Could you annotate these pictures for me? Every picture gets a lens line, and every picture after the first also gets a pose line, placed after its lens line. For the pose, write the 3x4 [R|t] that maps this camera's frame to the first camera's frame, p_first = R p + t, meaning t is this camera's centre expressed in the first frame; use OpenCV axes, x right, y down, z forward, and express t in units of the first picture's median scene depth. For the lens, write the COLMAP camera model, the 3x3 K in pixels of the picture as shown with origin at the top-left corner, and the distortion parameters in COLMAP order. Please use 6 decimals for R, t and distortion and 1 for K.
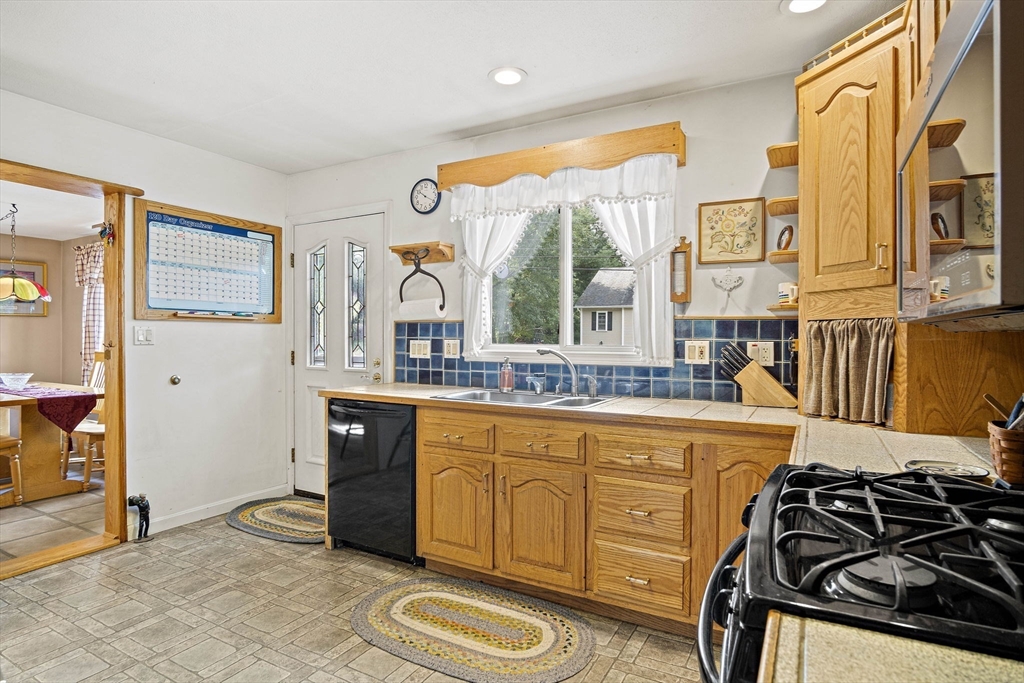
lens RADIAL K [[555.0, 0, 506.1], [0, 555.0, 338.0], [0, 0, 1]] dist [-0.026118, 0.007250]
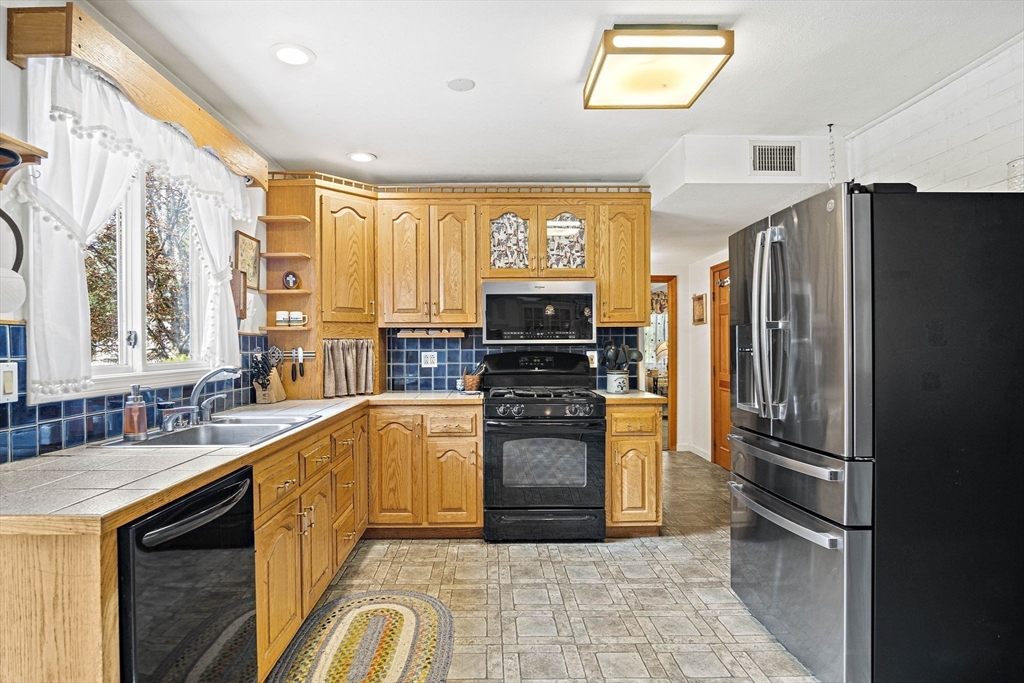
lens RADIAL K [[555.0, 0, 507.0], [0, 555.0, 346.2], [0, 0, 1]] dist [-0.026118, 0.007250]
pose [[-0.521799, 0.003674, 0.853060, -1.035136], [0.014927, 0.999877, 0.004824, -0.009766], [-0.852938, 0.015251, -0.521790, 1.315148]]
